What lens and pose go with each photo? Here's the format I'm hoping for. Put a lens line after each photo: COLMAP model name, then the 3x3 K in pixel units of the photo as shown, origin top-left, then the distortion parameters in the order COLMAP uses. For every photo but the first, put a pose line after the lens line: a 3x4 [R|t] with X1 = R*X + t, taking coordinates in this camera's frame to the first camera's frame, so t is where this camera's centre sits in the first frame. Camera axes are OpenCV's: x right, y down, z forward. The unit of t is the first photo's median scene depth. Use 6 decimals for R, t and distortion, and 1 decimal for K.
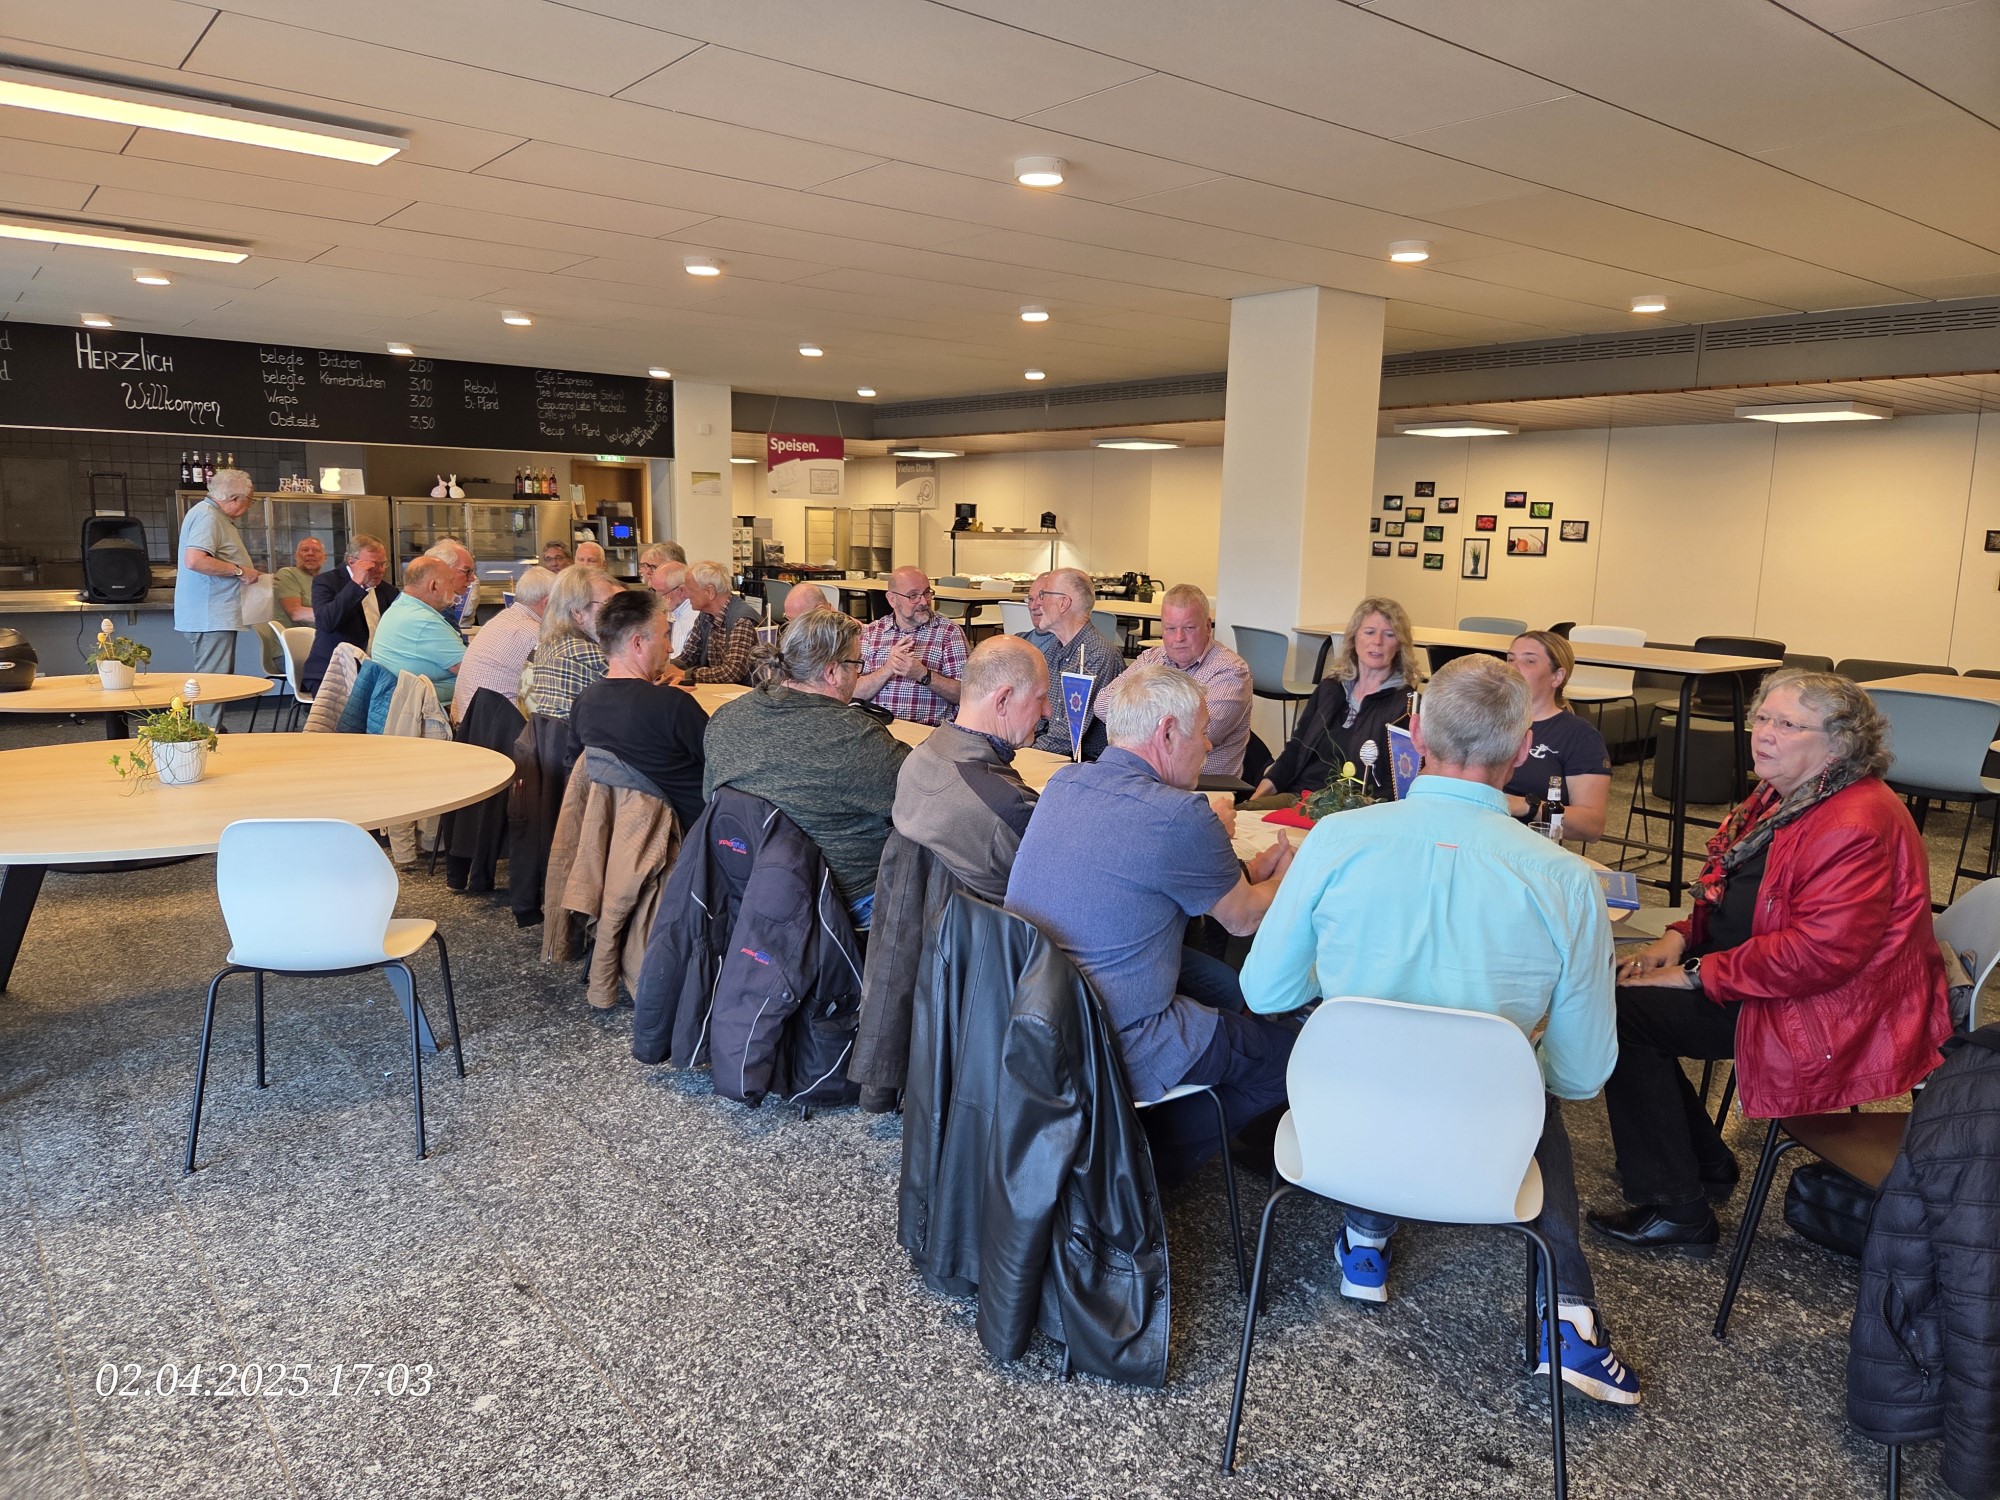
lens RADIAL K [[1341.7, 0, 991.8], [0, 1341.7, 729.4], [0, 0, 1]] dist [0.062108, -0.052585]
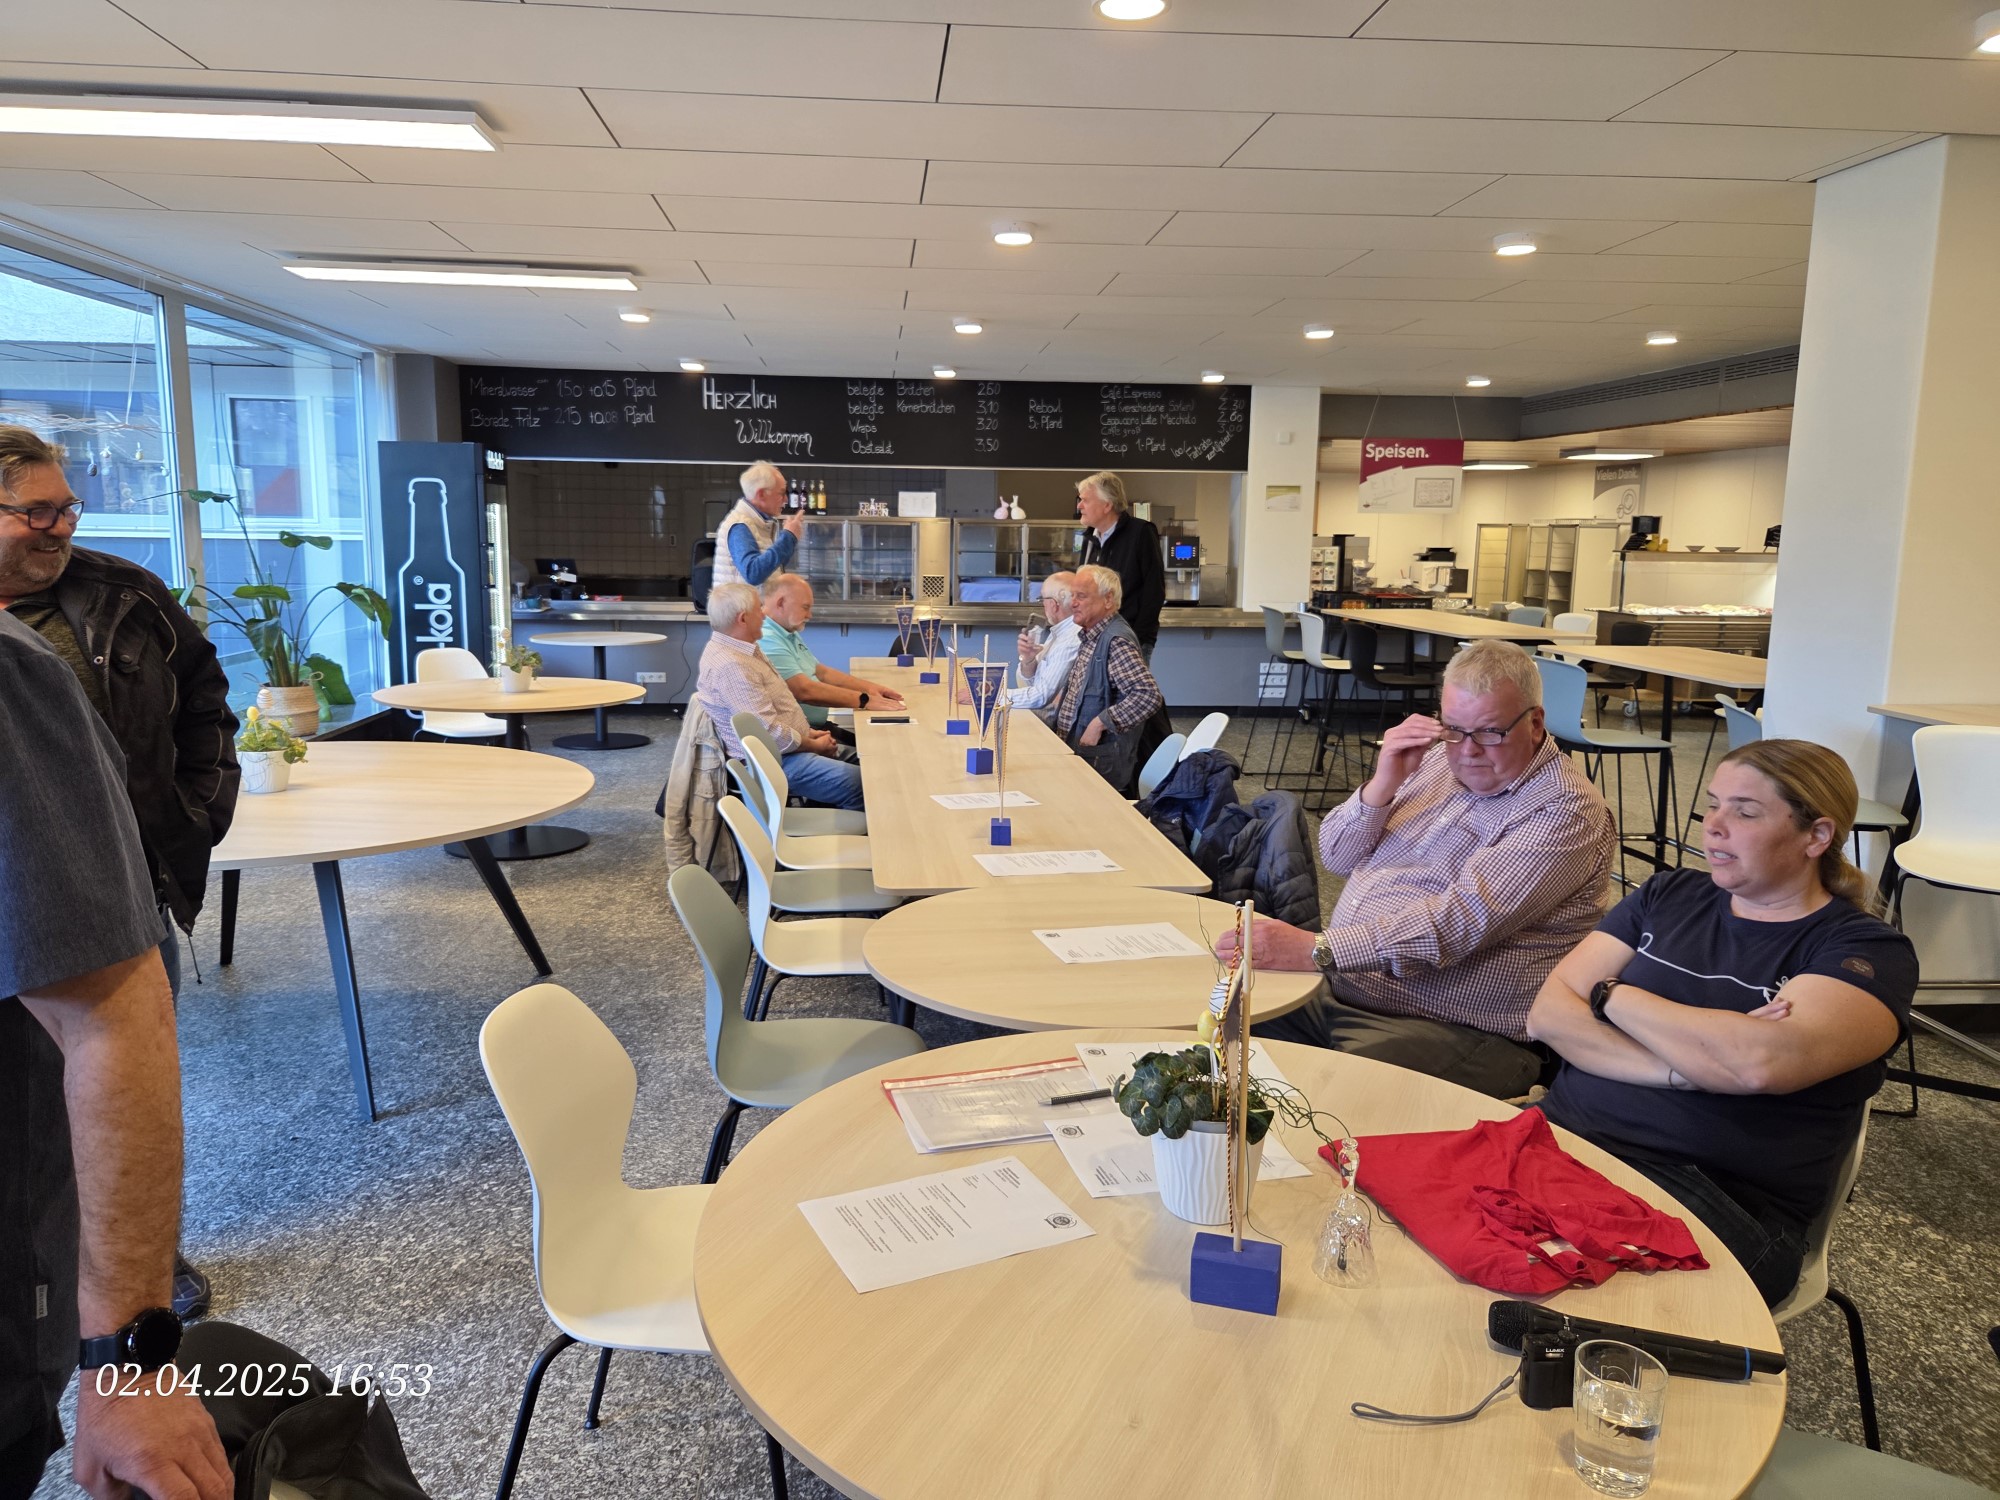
lens RADIAL K [[1341.7, 0, 965.6], [0, 1341.7, 724.3], [0, 0, 1]] dist [0.062108, -0.052585]
pose [[0.831301, 0.073852, -0.550894, 0.130561], [-0.084525, 0.996403, 0.006029, -0.022926], [0.549358, 0.041553, 0.834554, 0.160638]]
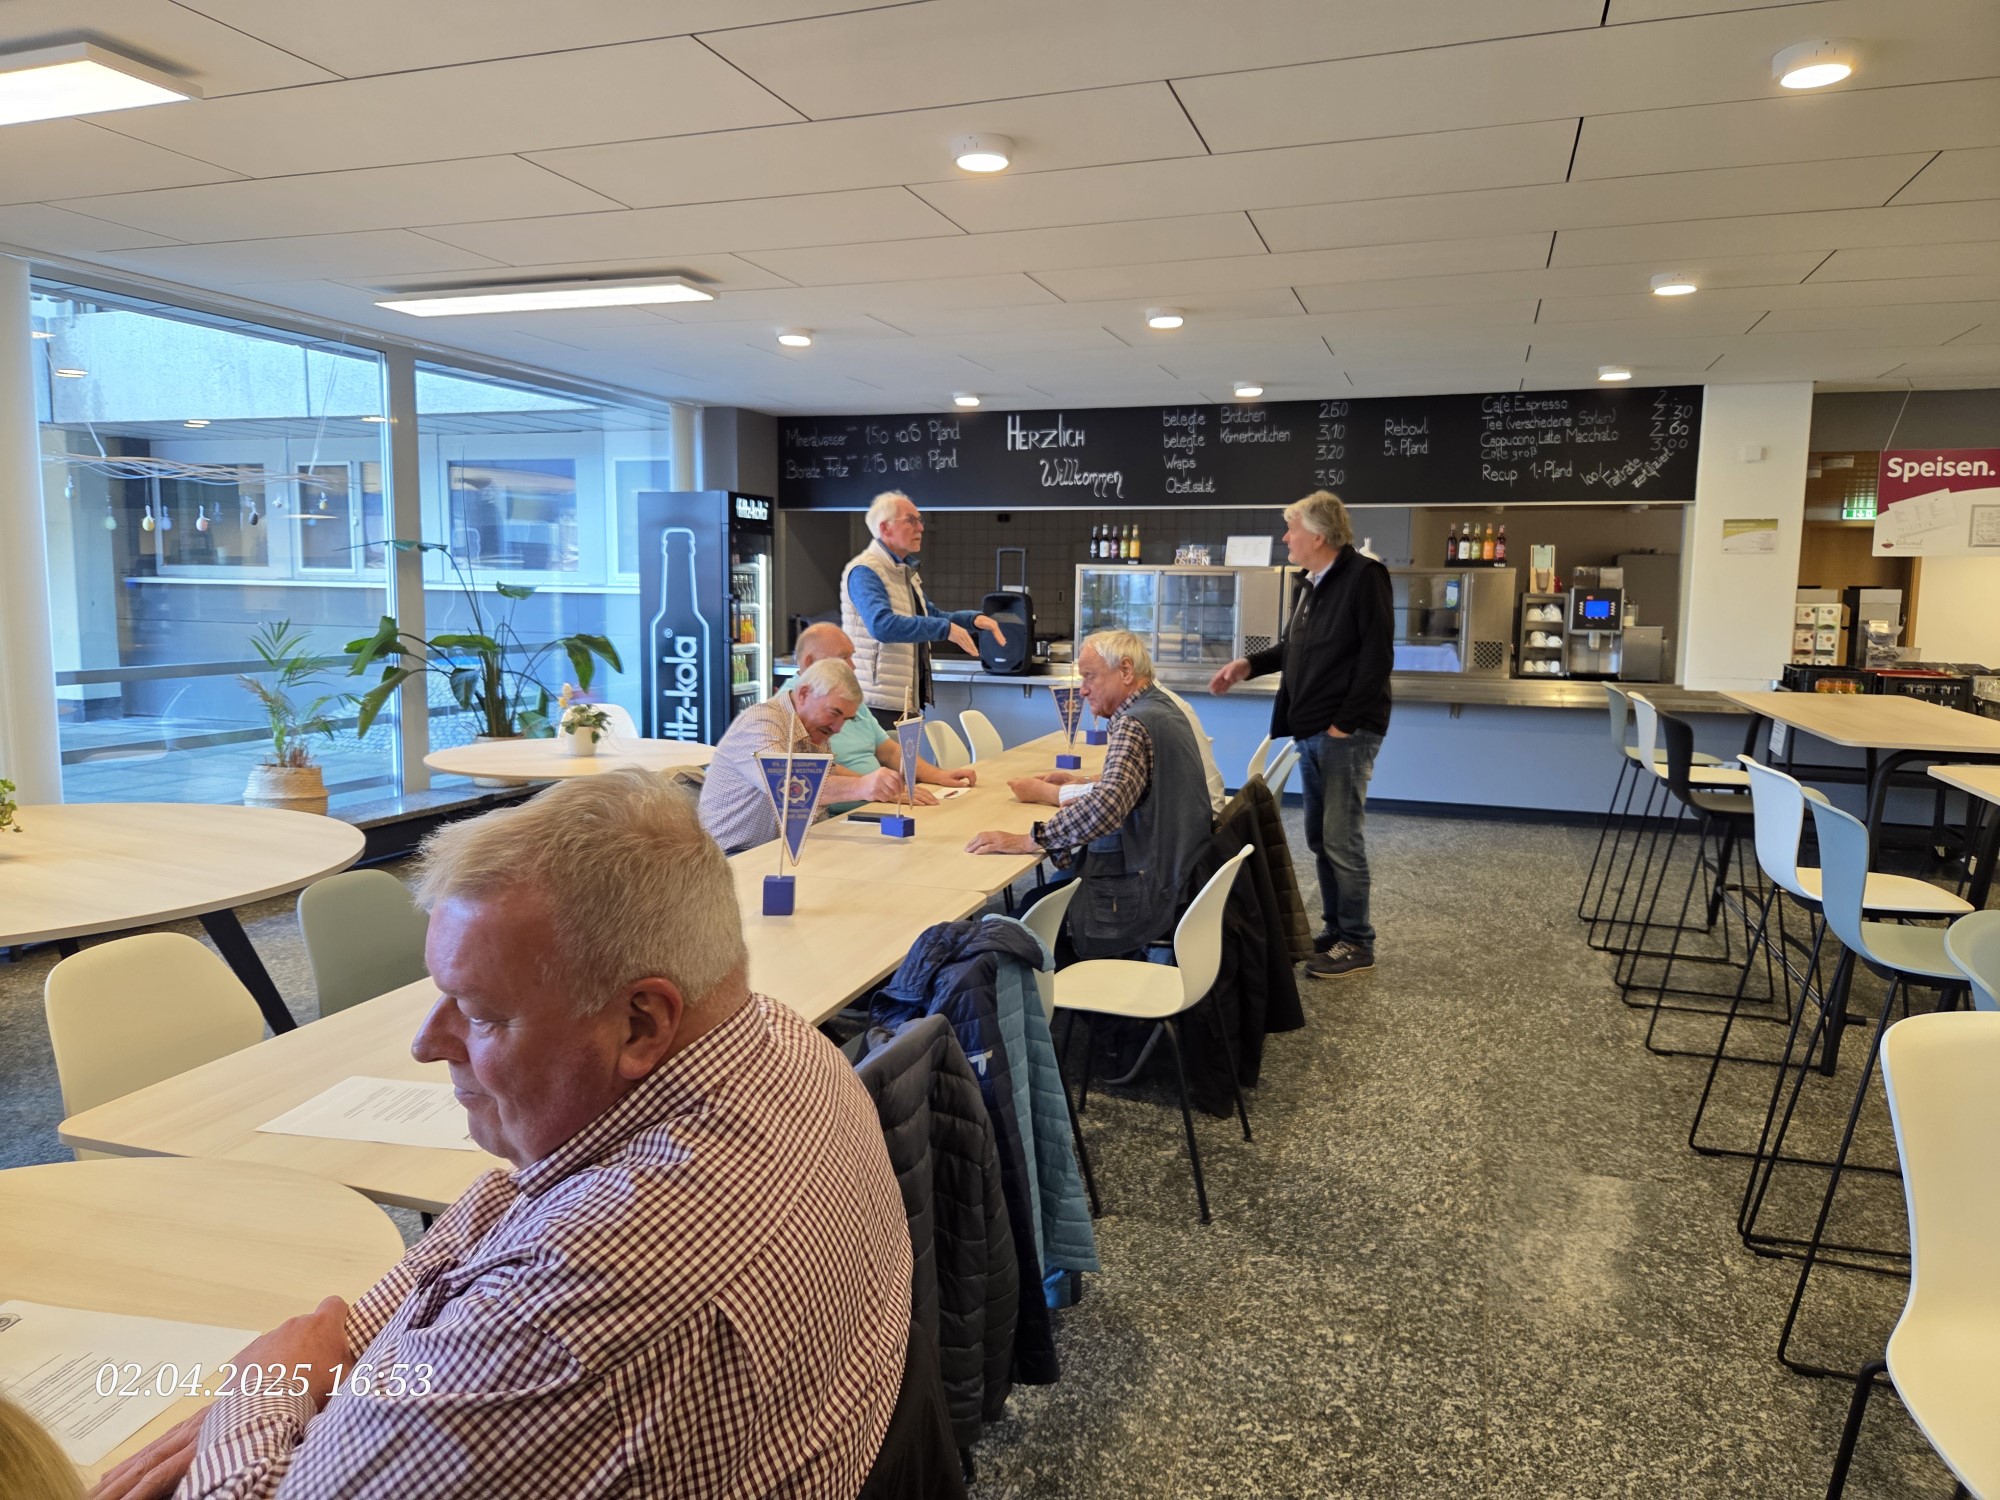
lens RADIAL K [[1341.7, 0, 987.5], [0, 1341.7, 730.9], [0, 0, 1]] dist [0.062108, -0.052585]
pose [[0.538875, 0.081561, -0.838428, 0.167045], [-0.132801, 0.991081, 0.011058, -0.052714], [0.831852, 0.105385, 0.544900, 0.383695]]
